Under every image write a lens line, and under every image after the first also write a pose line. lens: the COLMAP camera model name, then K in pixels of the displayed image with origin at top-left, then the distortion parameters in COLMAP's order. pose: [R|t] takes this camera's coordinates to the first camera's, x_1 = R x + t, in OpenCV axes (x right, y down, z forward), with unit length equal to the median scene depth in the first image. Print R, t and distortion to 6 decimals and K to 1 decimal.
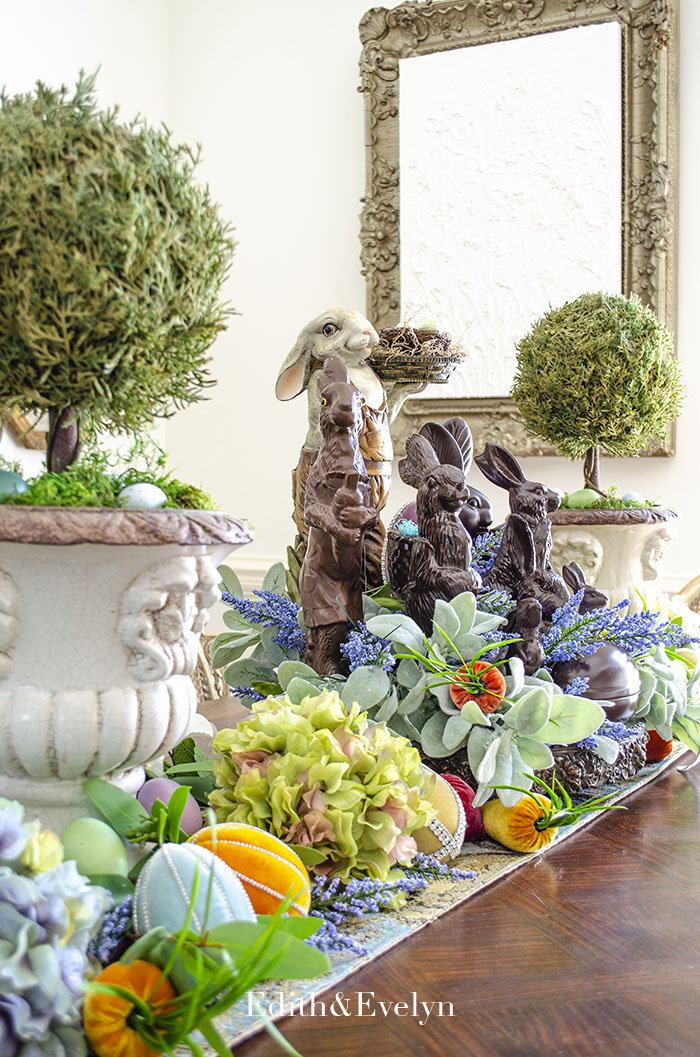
lens RADIAL K [[1266.8, 0, 350.0], [0, 1266.8, 528.5], [0, 0, 1]] dist [-0.045583, 0.011915]
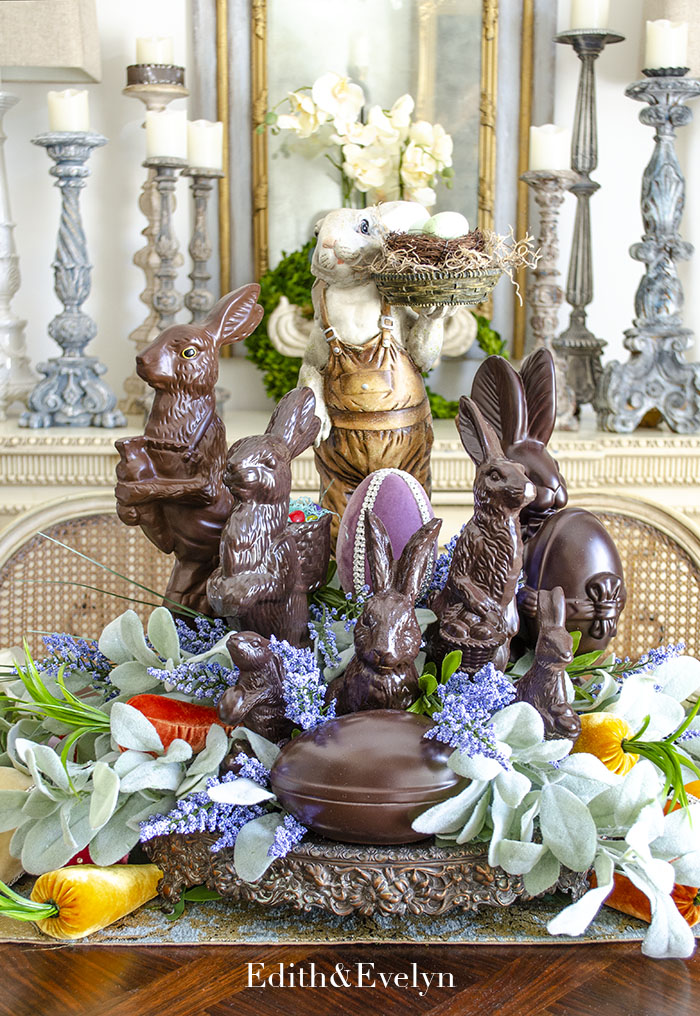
lens RADIAL K [[1359.5, 0, 351.8], [0, 1359.5, 538.7], [0, 0, 1]] dist [-0.024270, -0.008880]
pose [[0.520654, 0.161848, -0.838287, 1.079651], [-0.025988, 0.984417, 0.173920, -0.179924], [0.853372, -0.068767, 0.516746, 0.836586]]
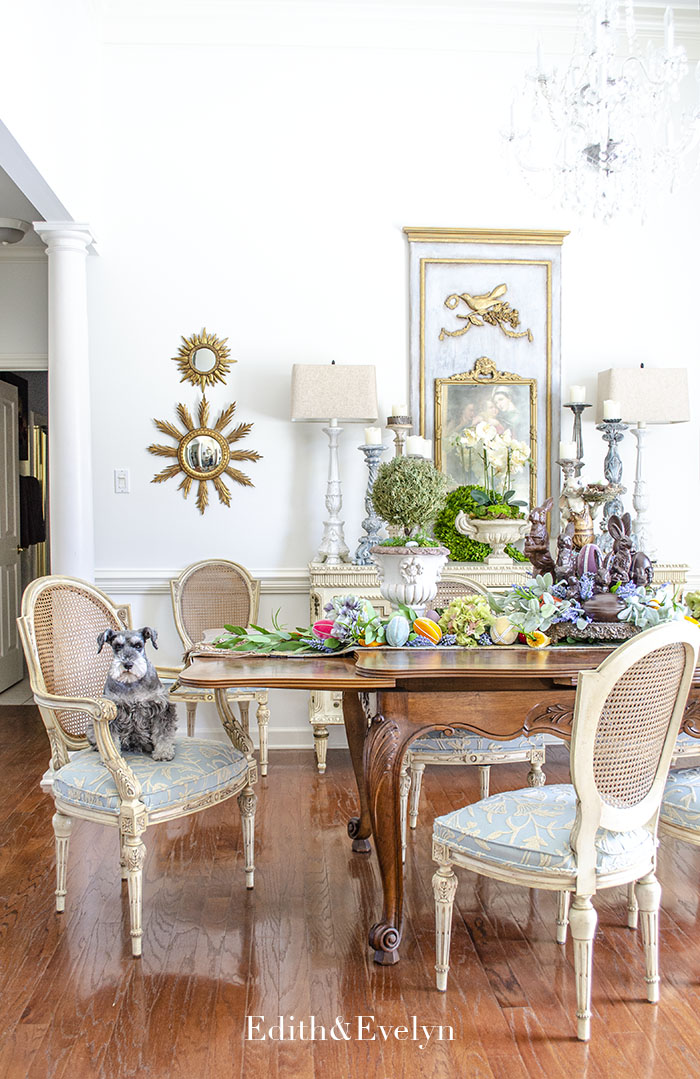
lens RADIAL K [[1014.1, 0, 350.0], [0, 1014.1, 539.5], [0, 0, 1]] dist [-0.042027, 0.001308]
pose [[0.560912, 0.014875, -0.827742, 2.480611], [-0.015977, 0.999847, 0.007142, -0.058741], [0.827721, 0.009218, 0.561064, -1.127402]]
